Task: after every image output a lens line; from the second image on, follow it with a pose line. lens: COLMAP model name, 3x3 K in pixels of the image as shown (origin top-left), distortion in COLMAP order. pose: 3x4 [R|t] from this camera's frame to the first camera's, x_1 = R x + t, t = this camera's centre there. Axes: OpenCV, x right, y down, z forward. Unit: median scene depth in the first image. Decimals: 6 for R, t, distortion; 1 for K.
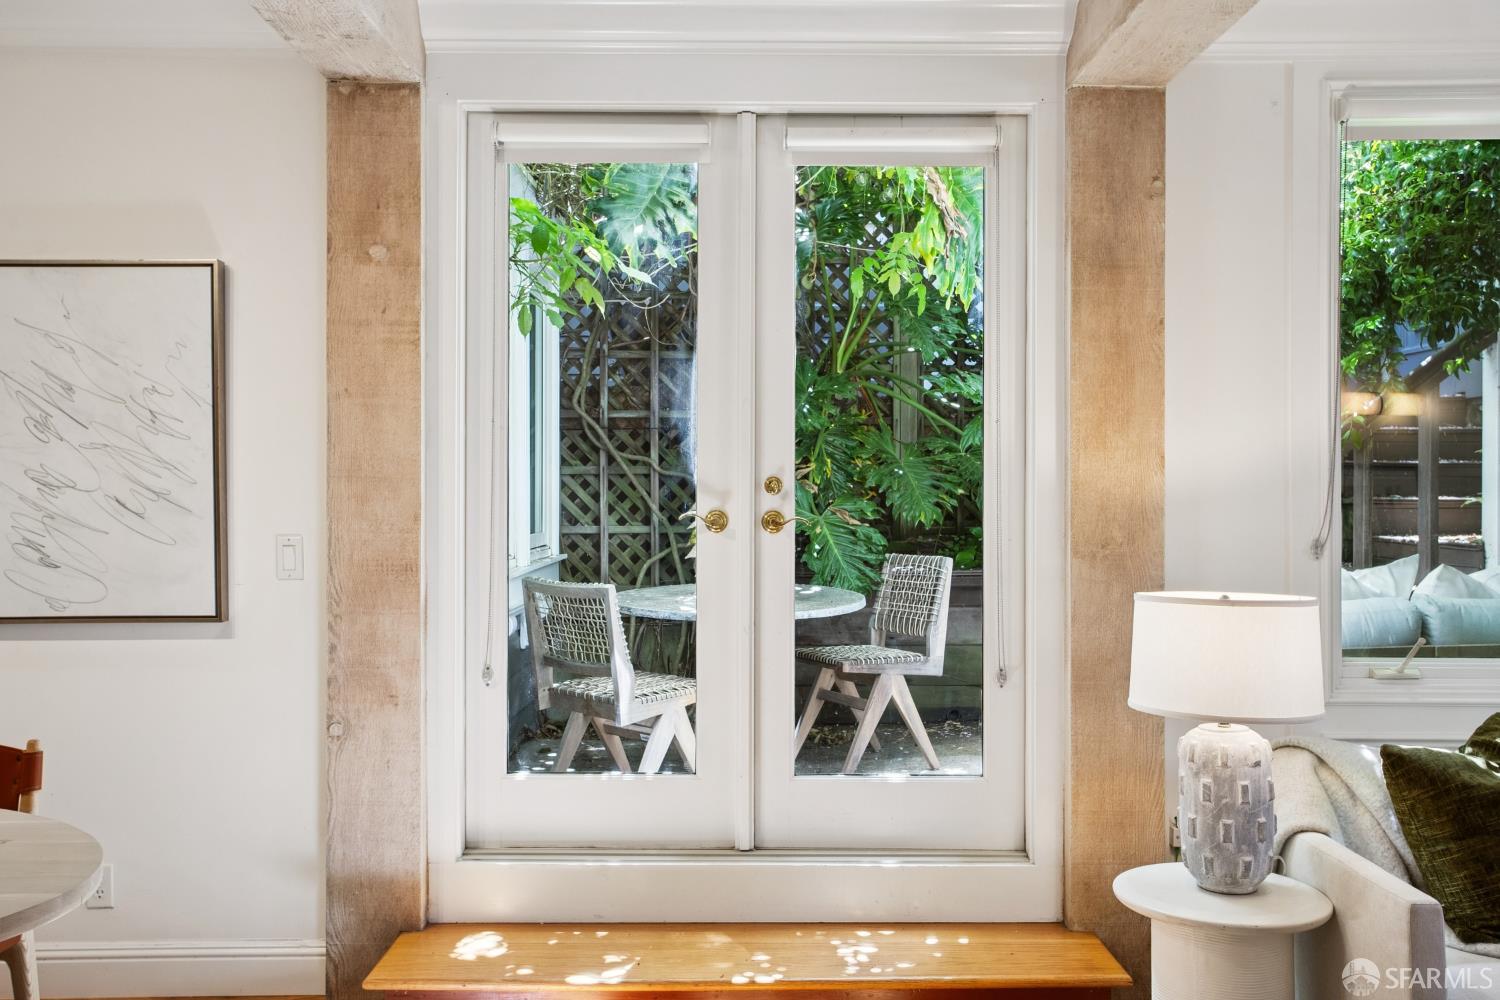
lens RADIAL K [[1365.1, 0, 731.9], [0, 1365.1, 484.2], [0, 0, 1]] dist [0.025042, -0.004291]
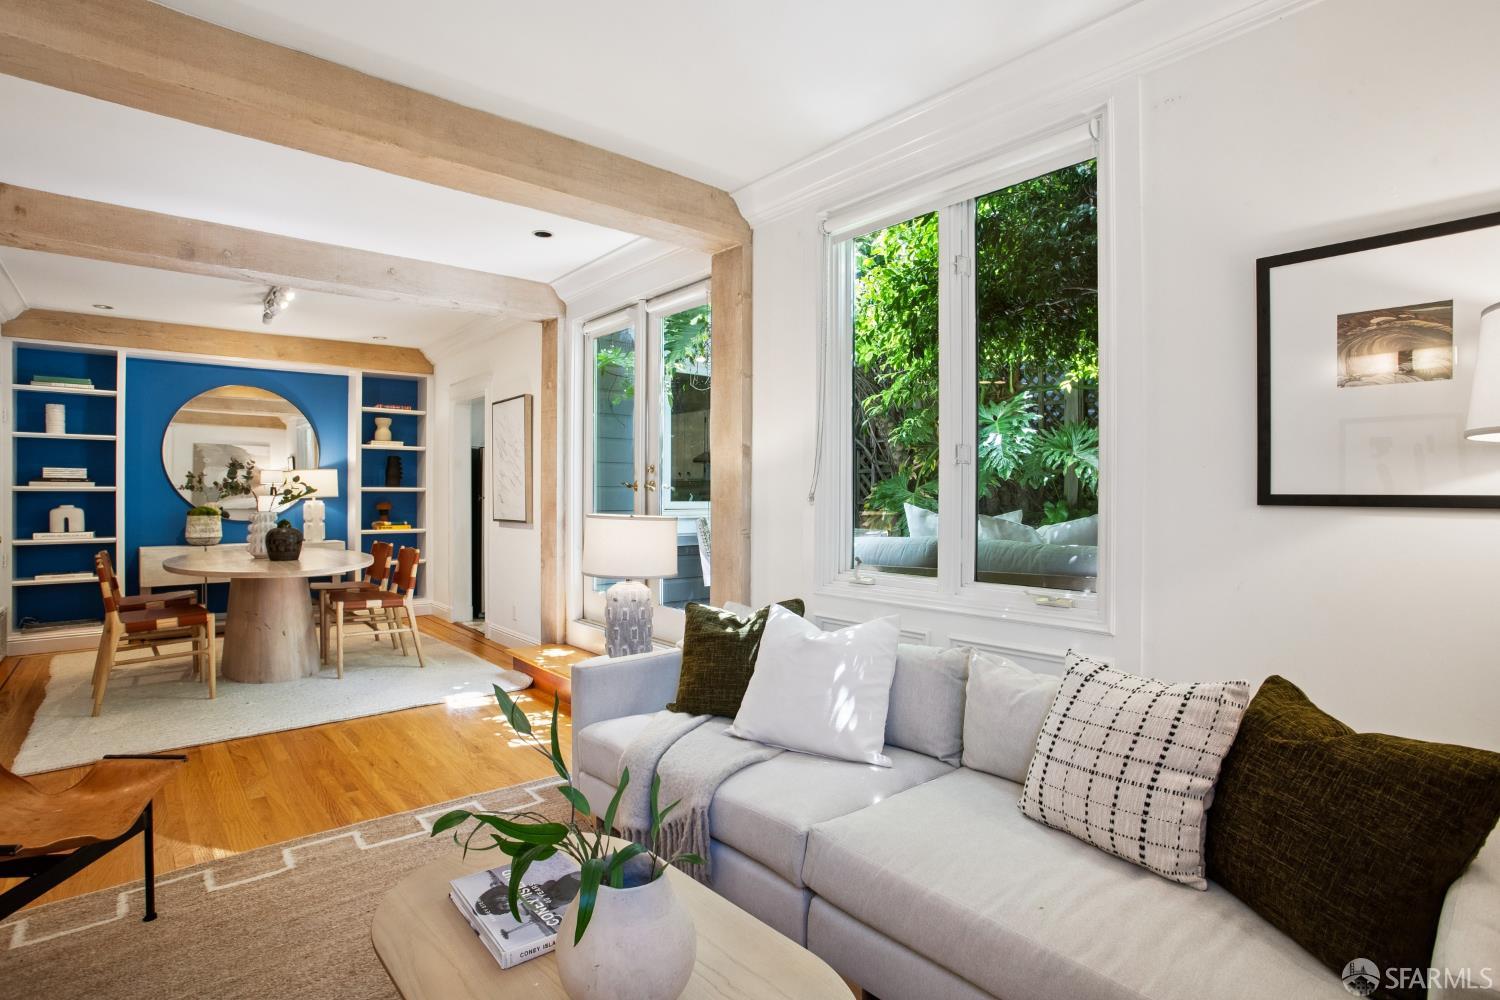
lens RADIAL K [[742.7, 0, 738.3], [0, 742.7, 497.2], [0, 0, 1]] dist [-0.071959, 0.030646]
pose [[0.637499, 0.002579, -0.770447, 1.020973], [-0.001099, 0.999996, 0.002438, 0.042484], [0.770450, -0.000708, 0.637499, 0.358285]]
